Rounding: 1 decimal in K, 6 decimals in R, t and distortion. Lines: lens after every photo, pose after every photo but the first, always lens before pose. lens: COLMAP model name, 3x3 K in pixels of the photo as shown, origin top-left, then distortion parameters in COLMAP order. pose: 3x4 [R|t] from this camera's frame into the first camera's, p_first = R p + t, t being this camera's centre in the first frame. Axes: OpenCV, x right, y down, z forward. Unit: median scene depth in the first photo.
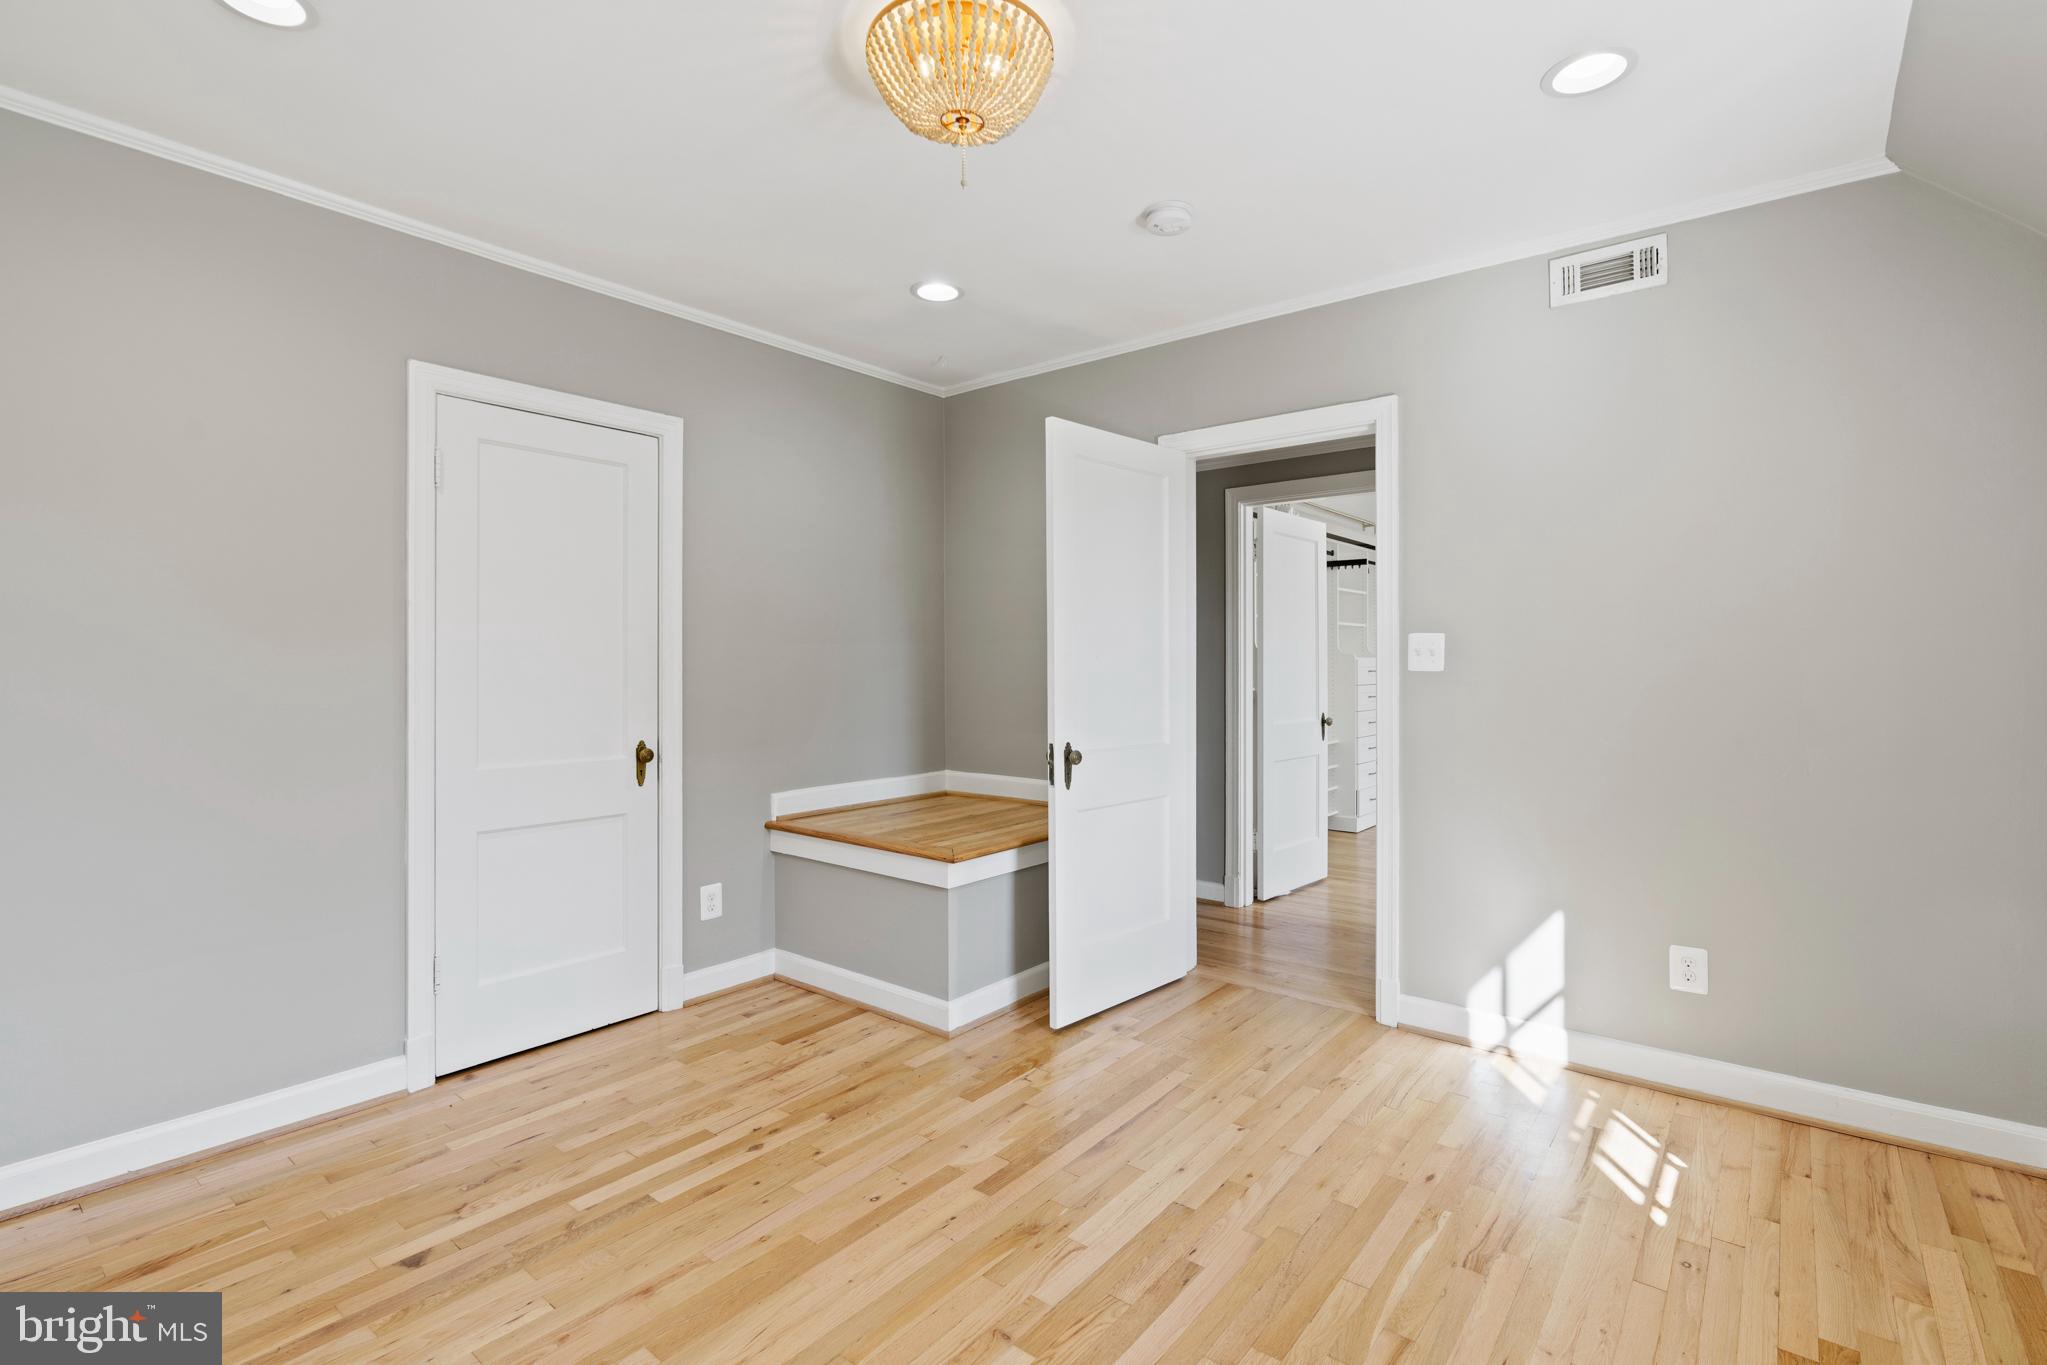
lens RADIAL K [[939.2, 0, 1028.6], [0, 939.2, 670.1], [0, 0, 1]] dist [-0.012415, 0.004757]
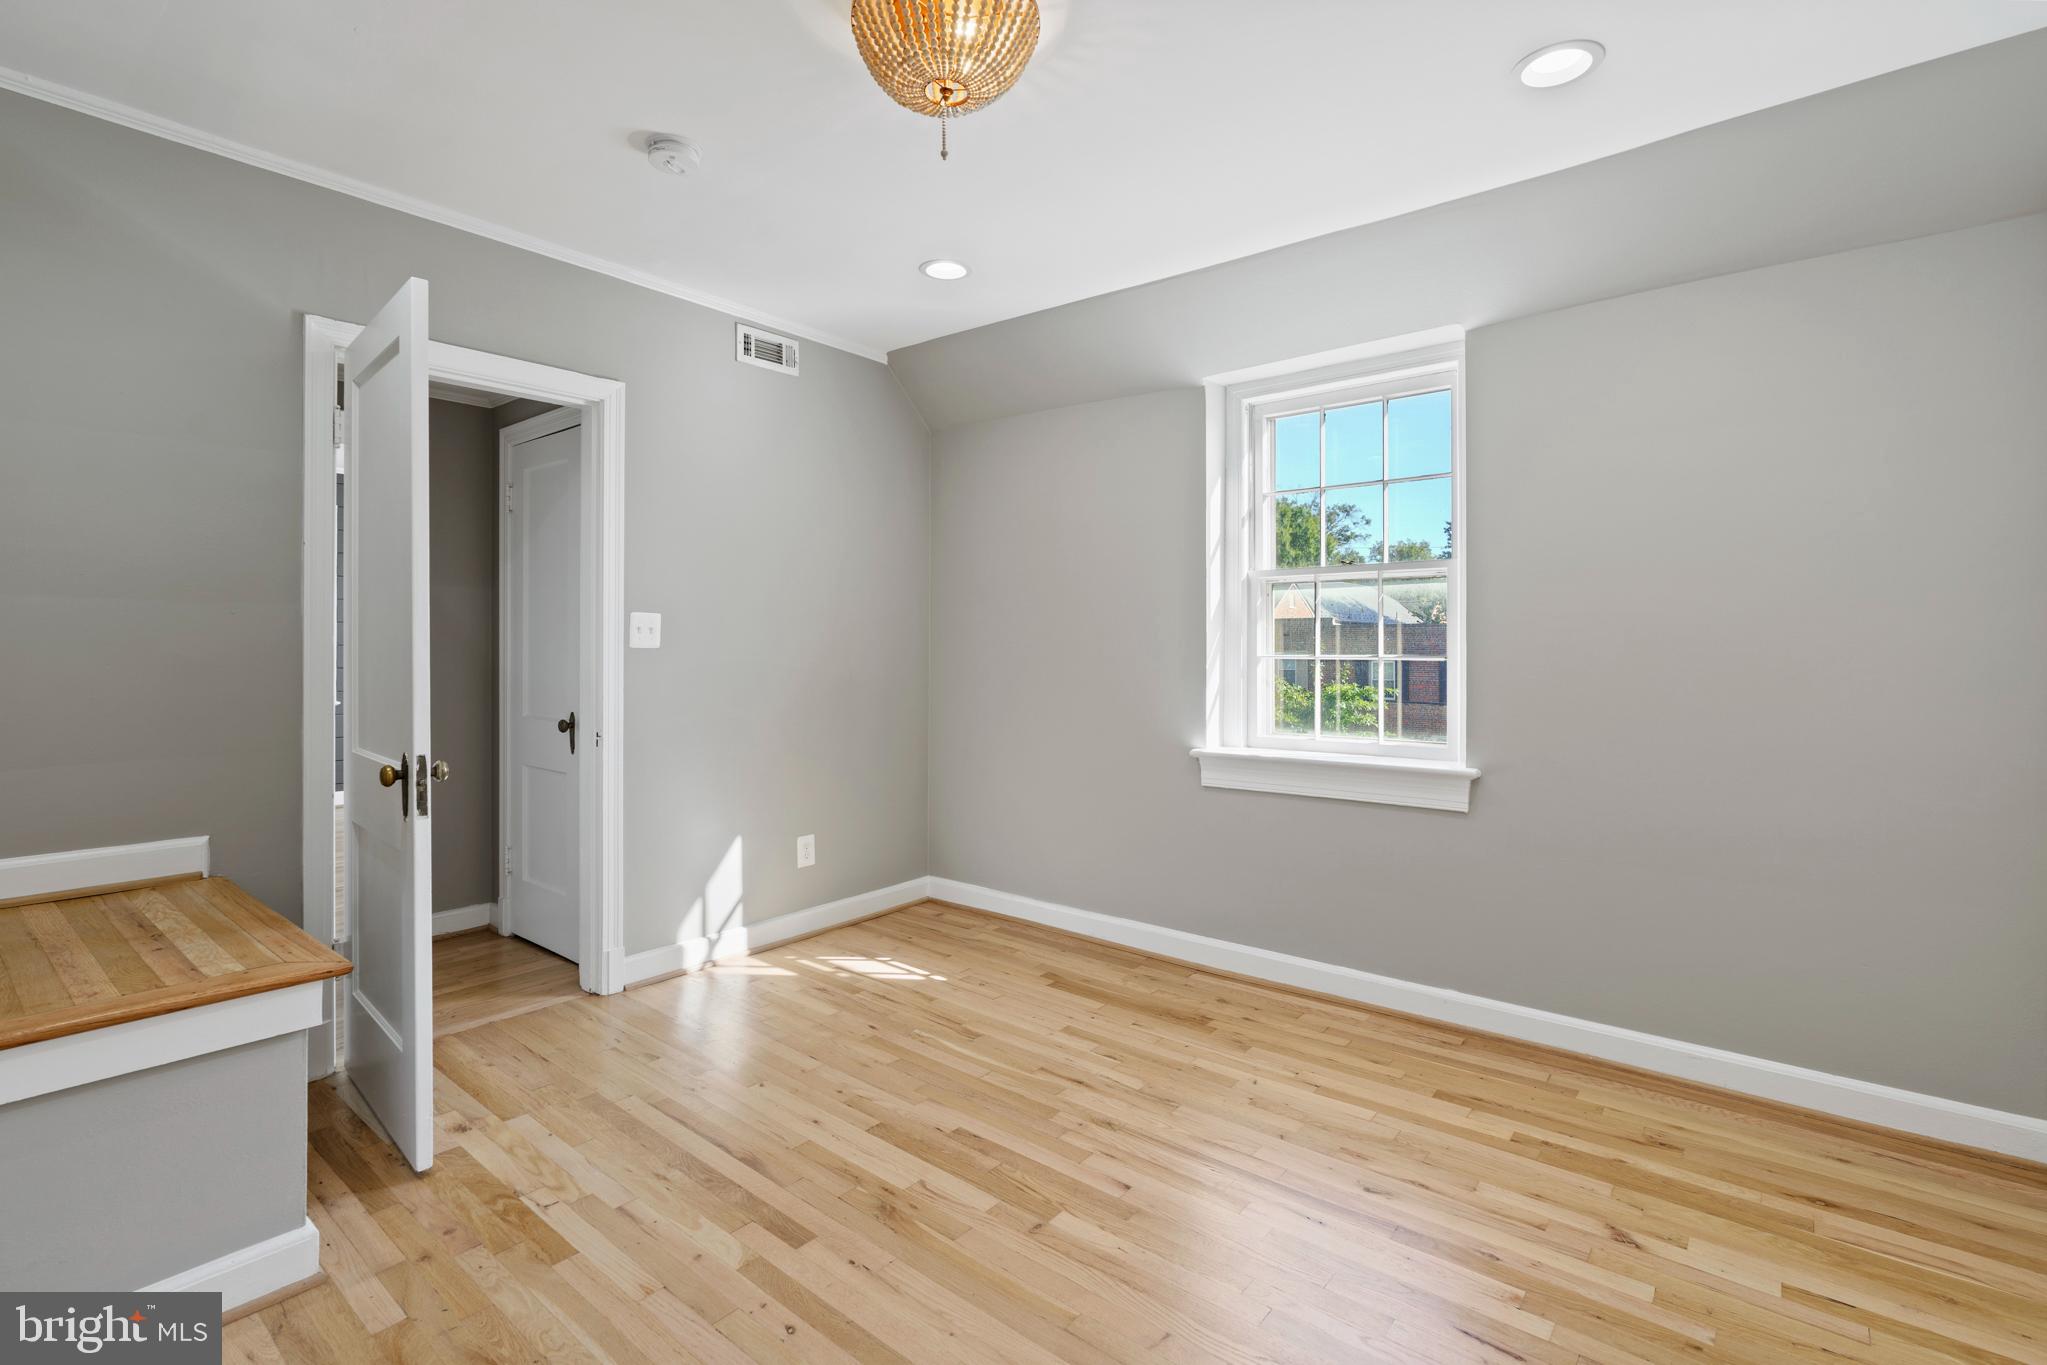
lens RADIAL K [[939.2, 0, 1010.2], [0, 939.2, 651.0], [0, 0, 1]] dist [-0.012415, 0.004757]
pose [[0.016521, -0.003469, 0.999857, -0.776158], [0.002526, 0.999991, 0.003428, 0.002762], [-0.999860, 0.002469, 0.016530, 0.672359]]
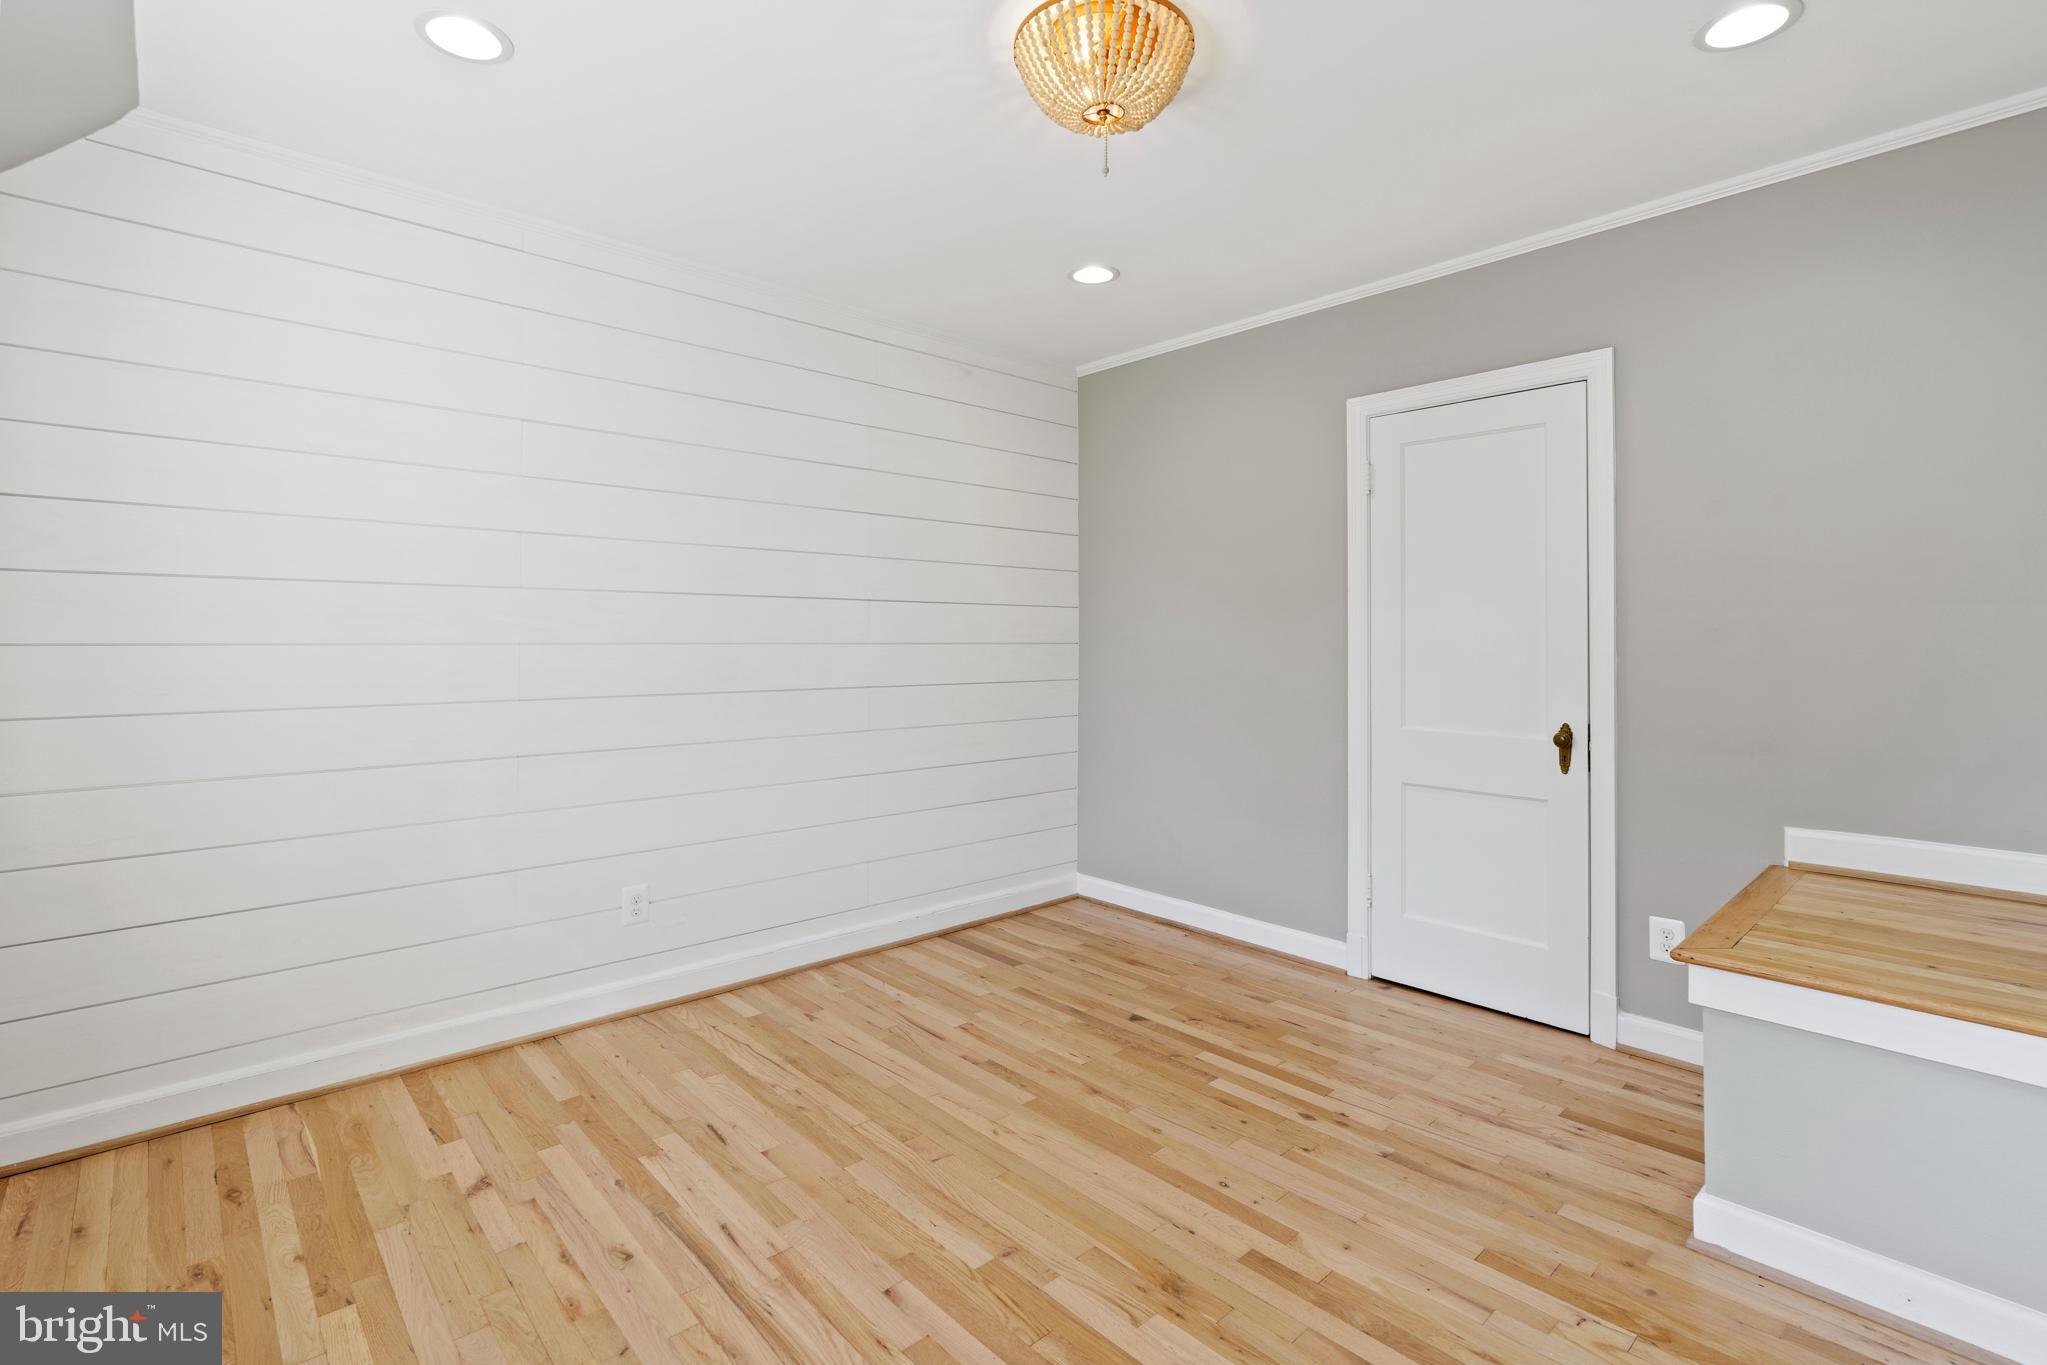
lens RADIAL K [[939.2, 0, 1014.8], [0, 939.2, 630.1], [0, 0, 1]] dist [-0.012415, 0.004757]
pose [[-0.154924, -0.007994, -0.987894, 0.703899], [-0.005620, 0.999958, -0.007210, -0.005863], [0.987910, 0.004435, -0.154962, 0.780093]]
